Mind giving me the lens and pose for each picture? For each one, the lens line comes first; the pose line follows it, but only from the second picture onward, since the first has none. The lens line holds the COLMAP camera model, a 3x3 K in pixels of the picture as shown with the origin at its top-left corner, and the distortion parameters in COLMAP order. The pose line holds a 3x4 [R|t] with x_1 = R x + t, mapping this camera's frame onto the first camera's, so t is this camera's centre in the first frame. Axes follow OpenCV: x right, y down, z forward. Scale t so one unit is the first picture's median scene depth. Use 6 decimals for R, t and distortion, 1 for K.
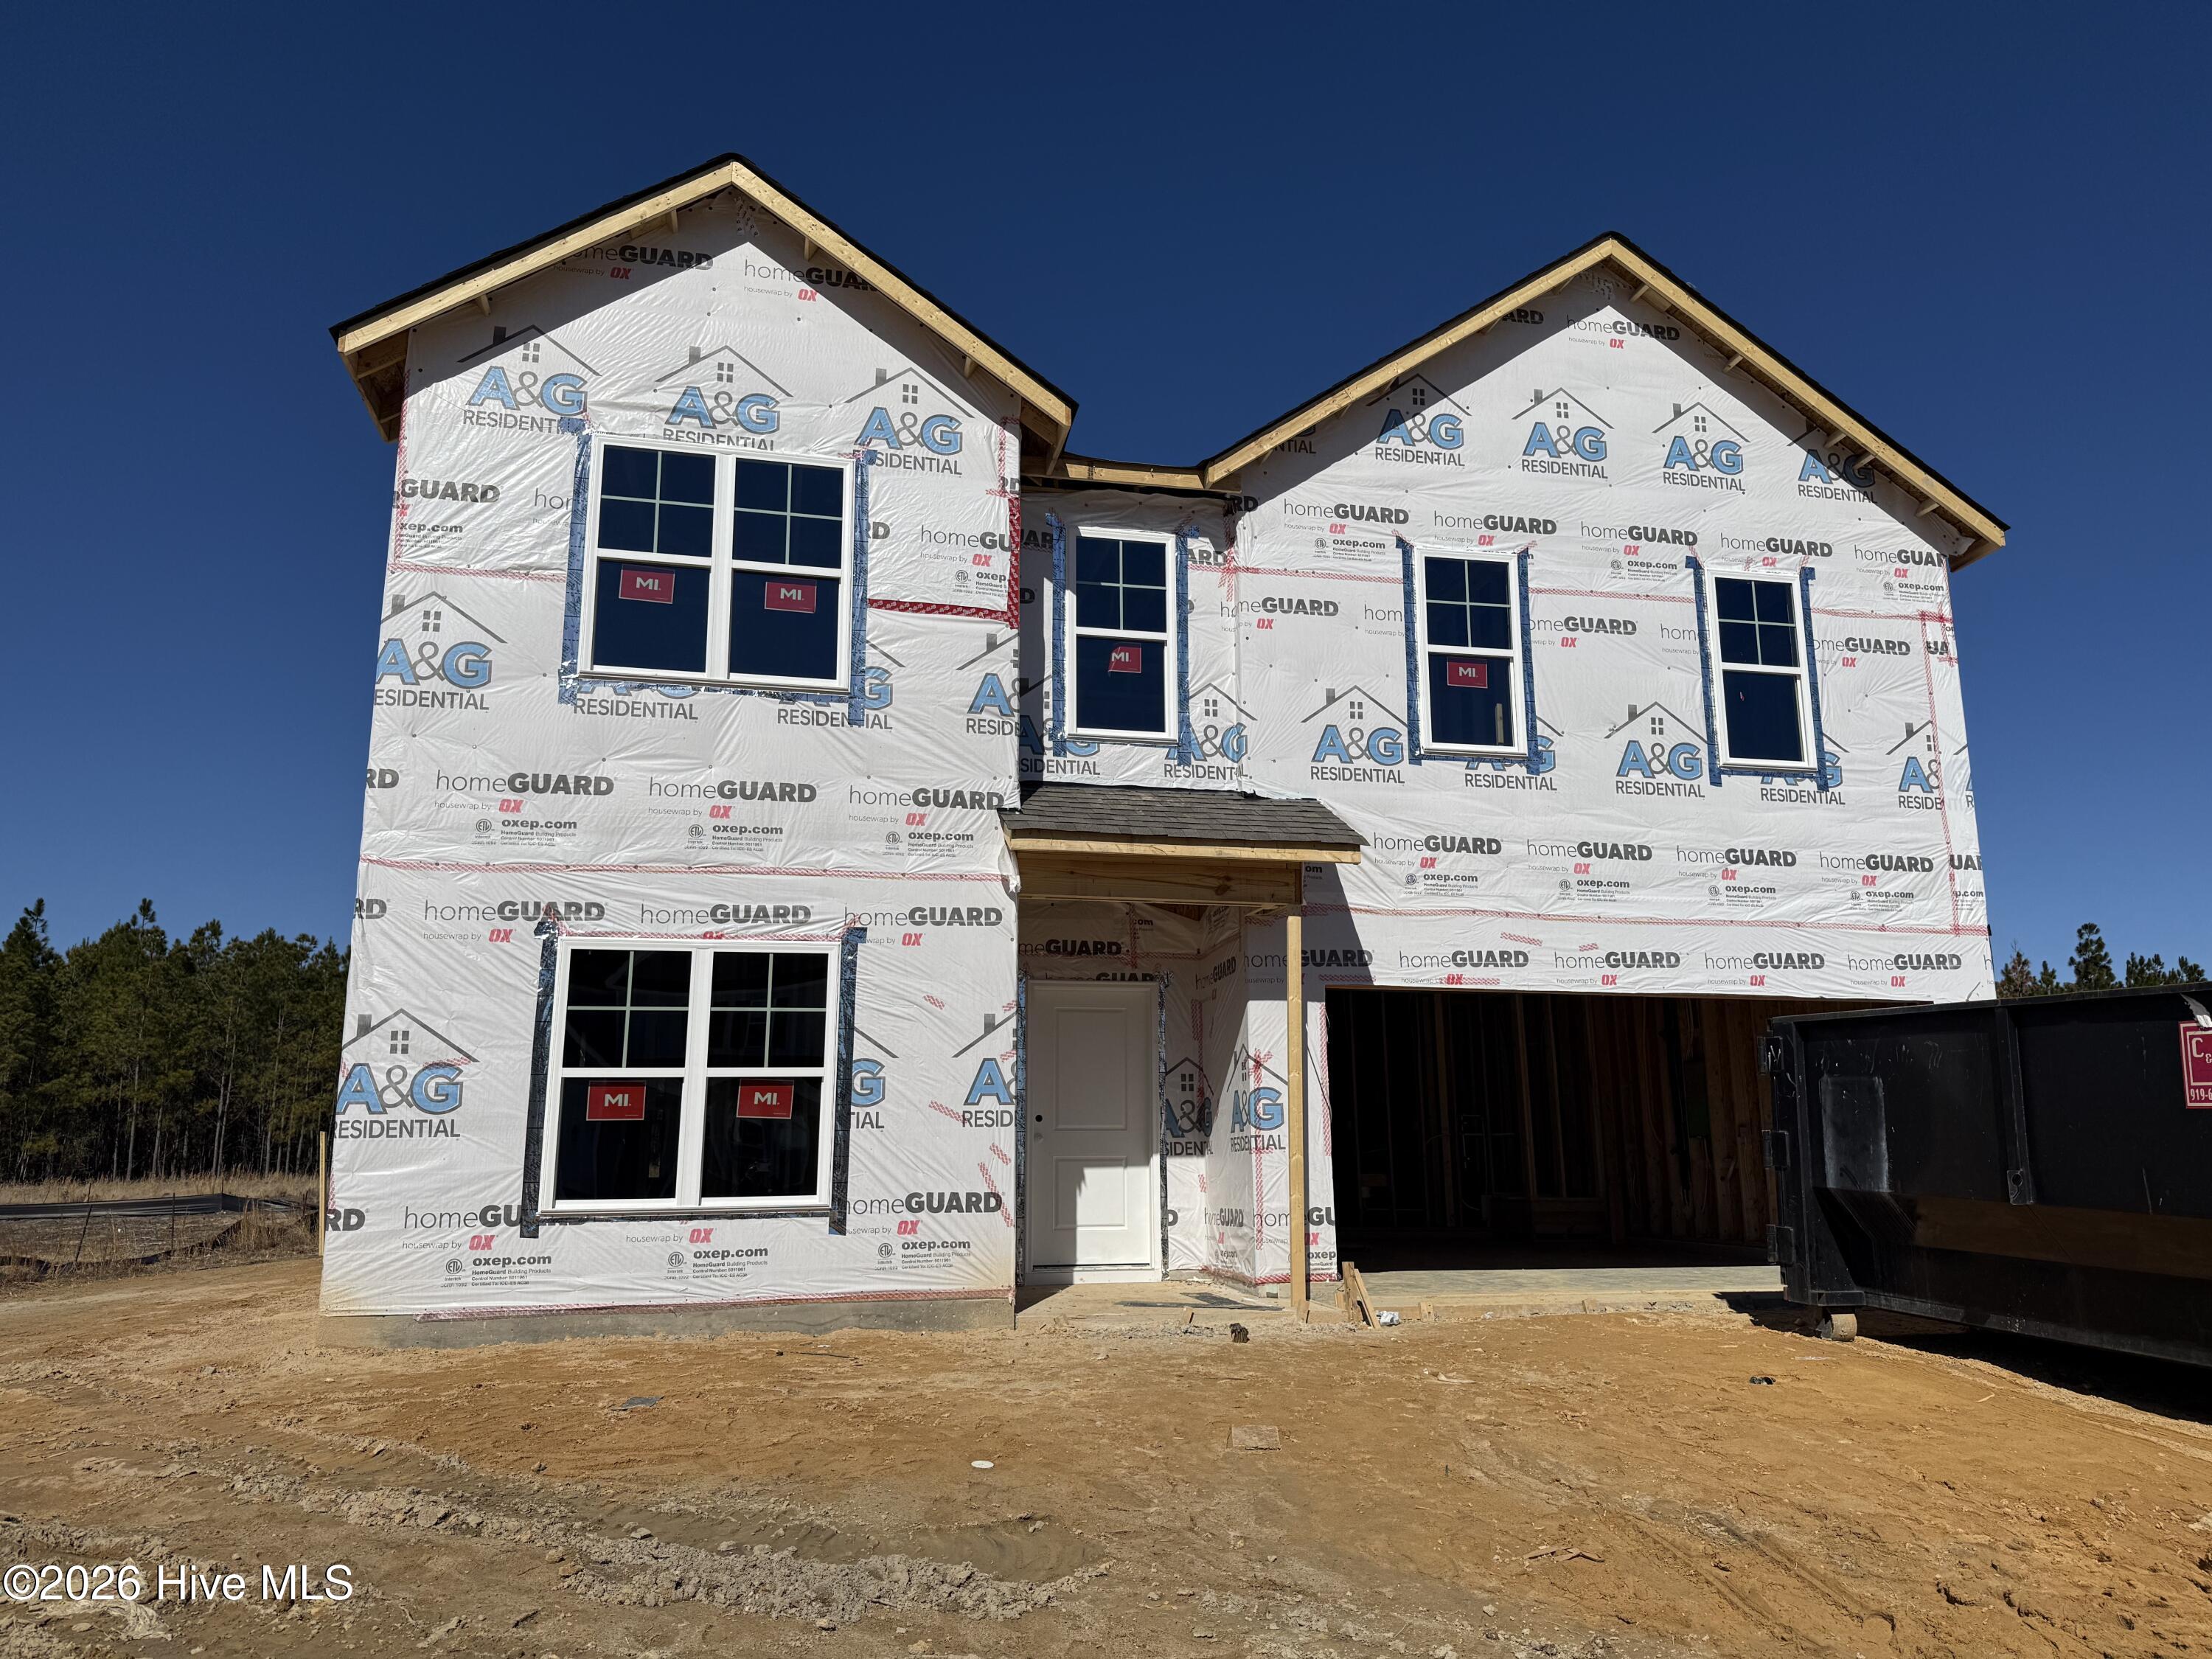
lens RADIAL K [[1541.0, 0, 1106.0], [0, 1541.0, 829.5], [0, 0, 1]] dist [0.193725, -0.449003]
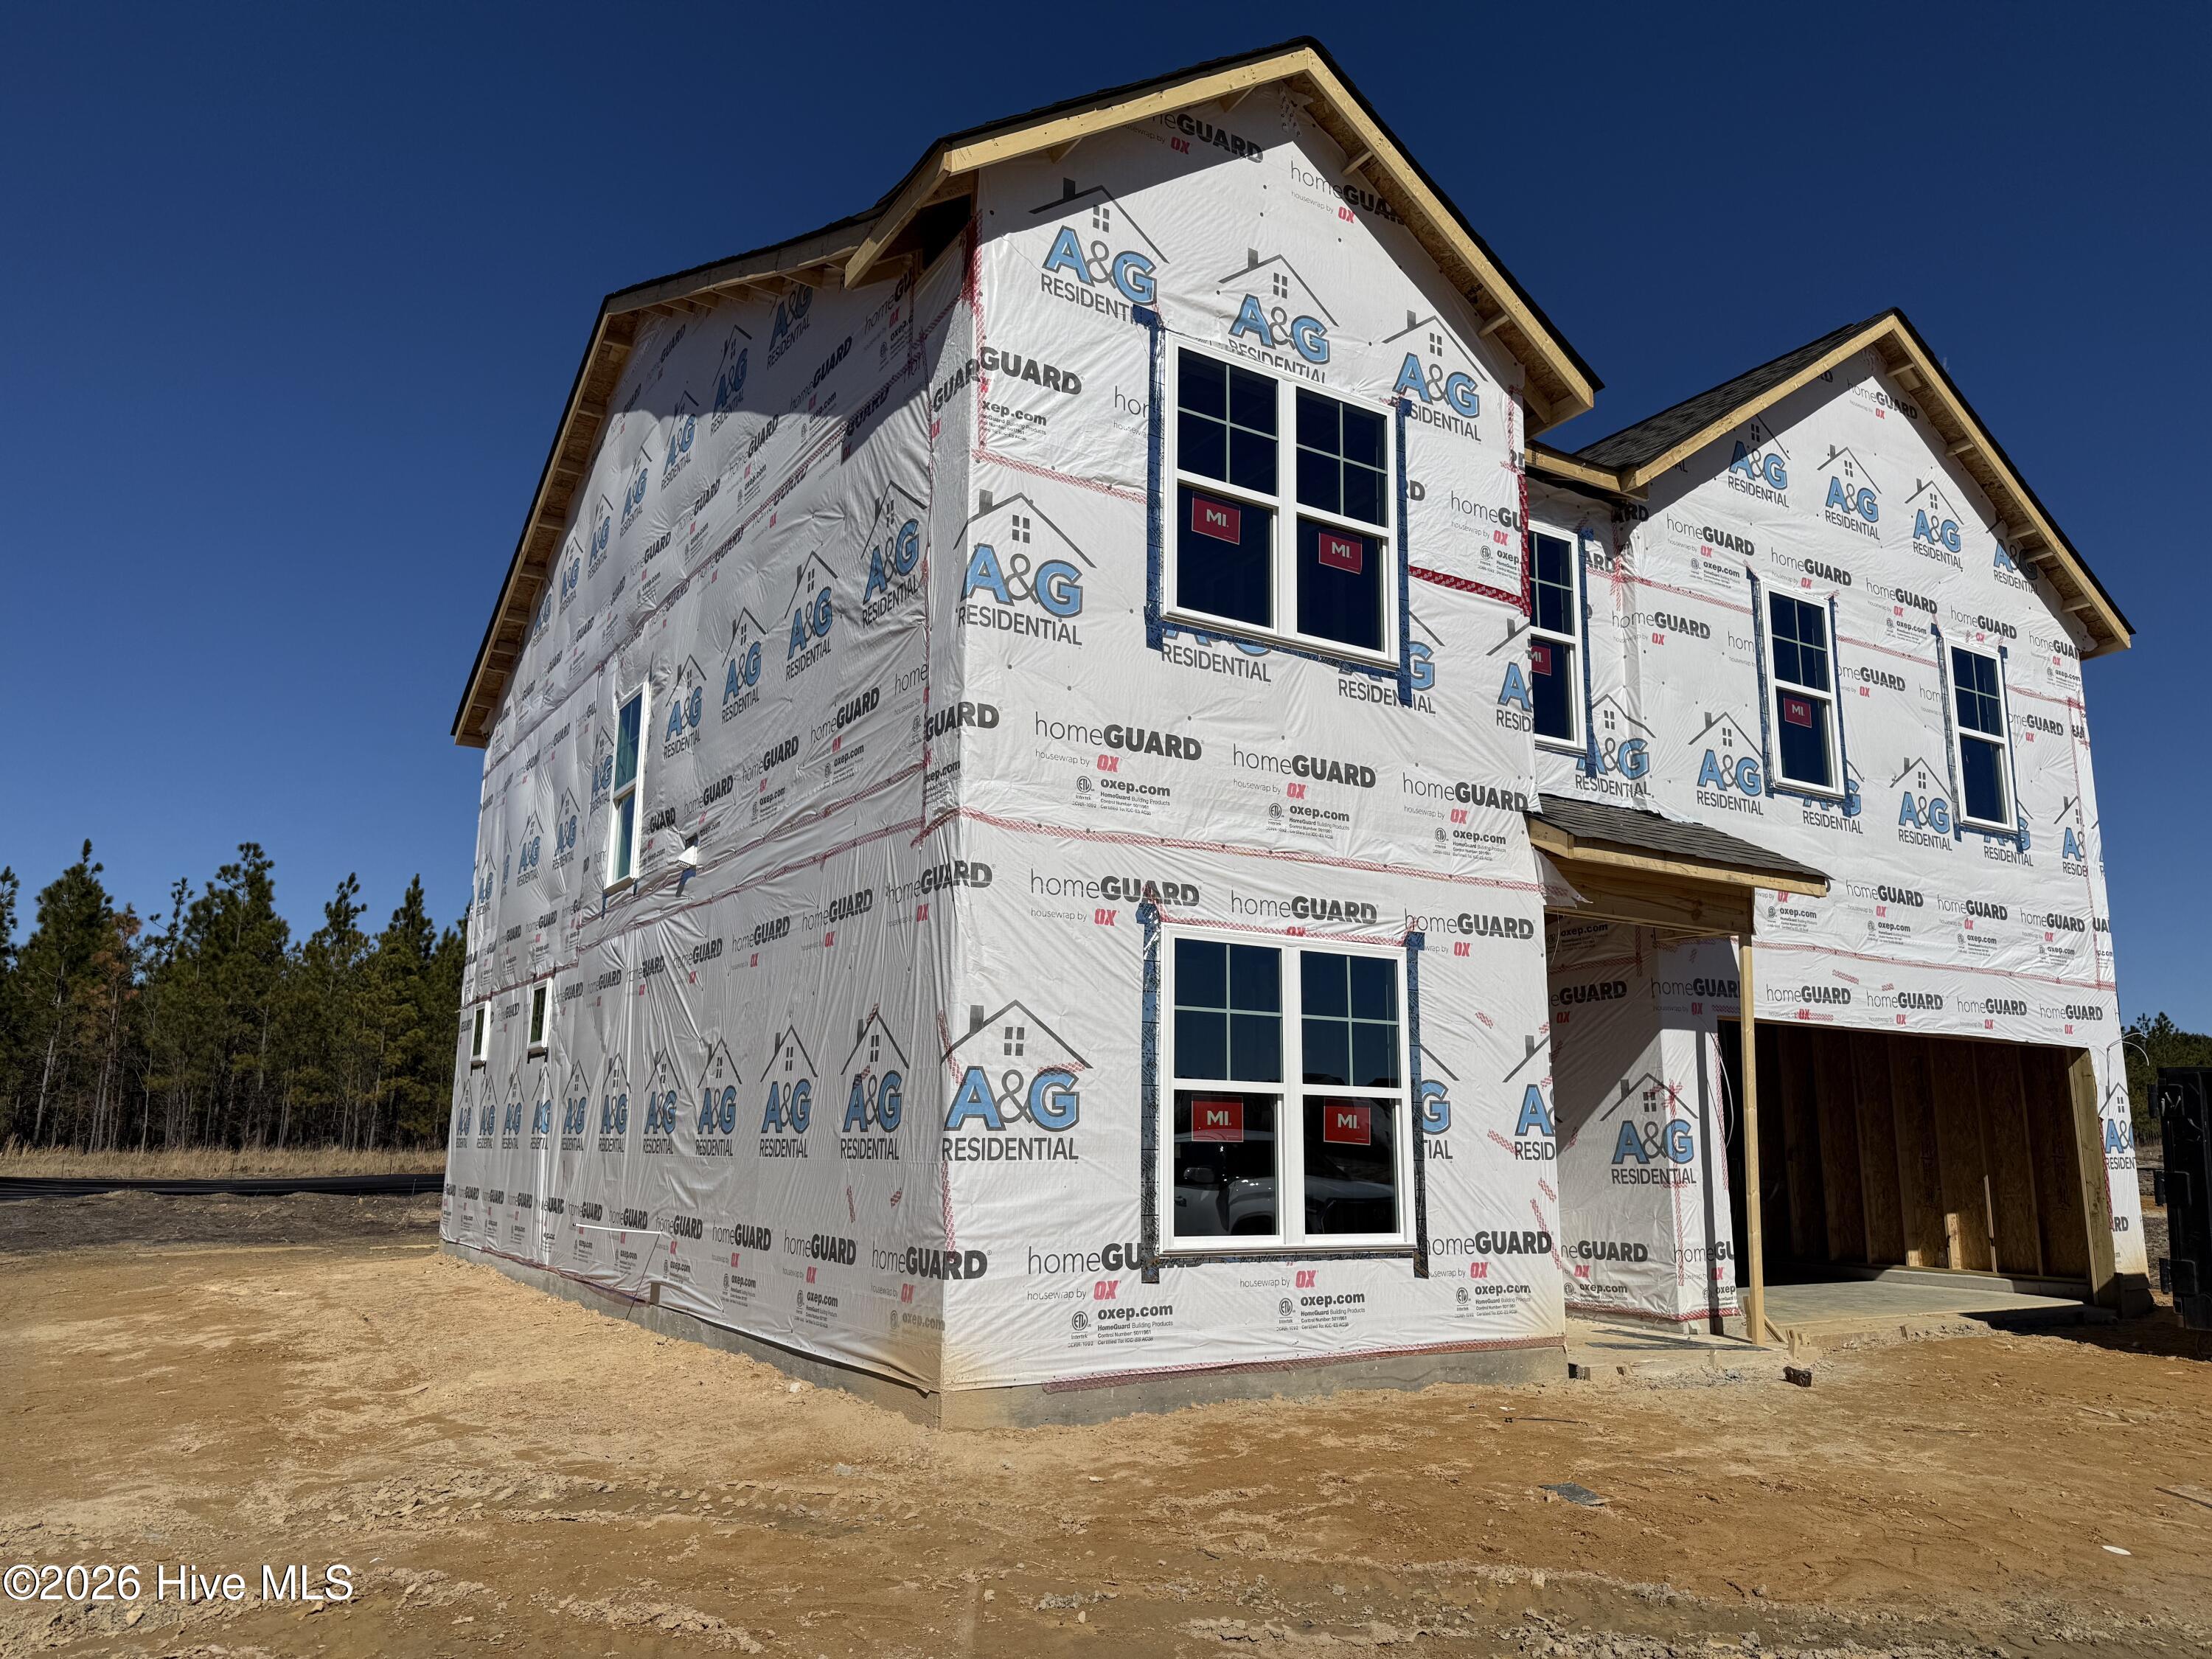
lens RADIAL K [[1541.0, 0, 1106.0], [0, 1541.0, 829.5], [0, 0, 1]] dist [0.193725, -0.449003]
pose [[0.943910, 0.081882, 0.319890, -0.601916], [-0.084371, 0.996416, -0.006098, 0.023963], [-0.319243, -0.021233, 0.947435, 0.203640]]
